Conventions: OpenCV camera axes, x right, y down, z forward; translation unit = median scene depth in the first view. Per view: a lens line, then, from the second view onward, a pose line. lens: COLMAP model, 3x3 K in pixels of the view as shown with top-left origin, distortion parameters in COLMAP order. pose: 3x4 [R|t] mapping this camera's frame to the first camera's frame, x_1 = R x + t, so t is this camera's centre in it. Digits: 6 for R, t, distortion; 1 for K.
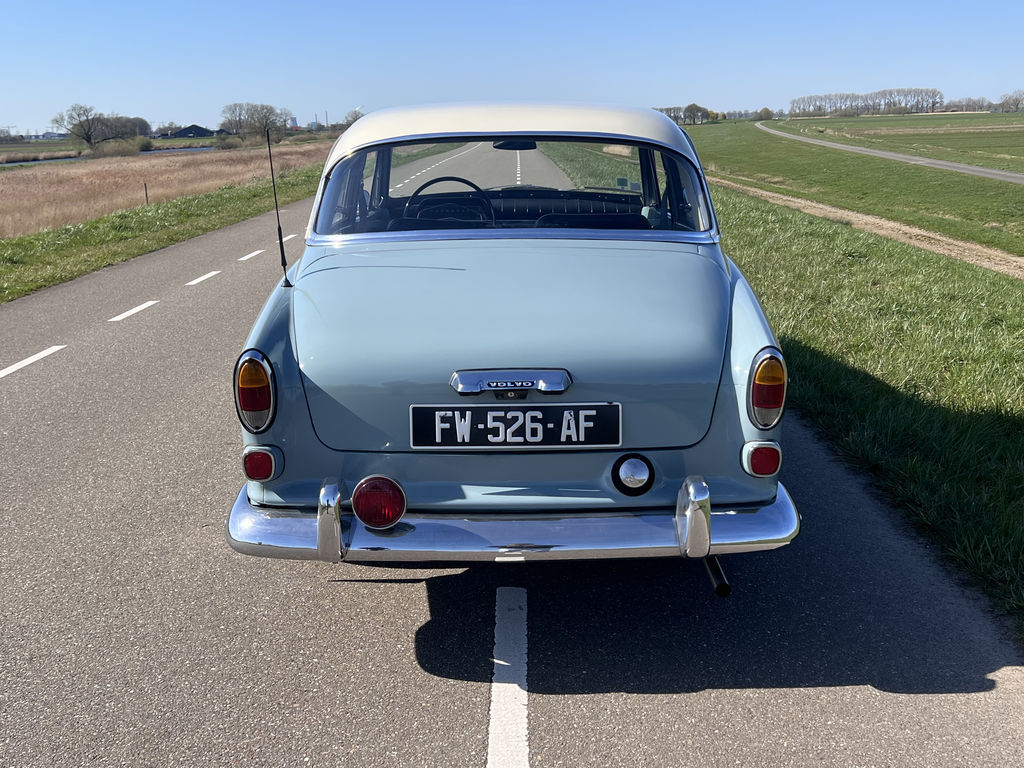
lens RADIAL K [[1131.8, 0, 516.9], [0, 1131.8, 380.6], [0, 0, 1]] dist [0.010042, 0.000000]
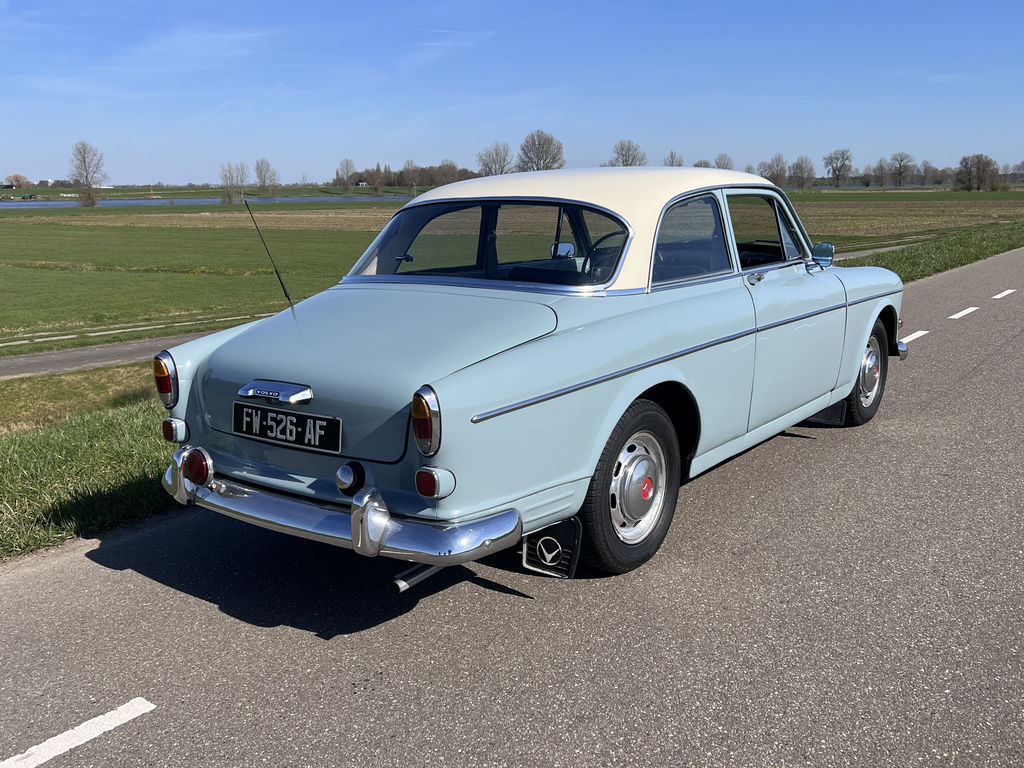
lens RADIAL K [[949.6, 0, 509.2], [0, 949.6, 384.0], [0, 0, 1]] dist [-0.052767, 0.000000]
pose [[0.810521, 0.099603, -0.577179, 0.822909], [-0.112764, 0.993535, 0.013100, -0.050592], [0.574752, 0.054468, 0.816513, 0.268487]]
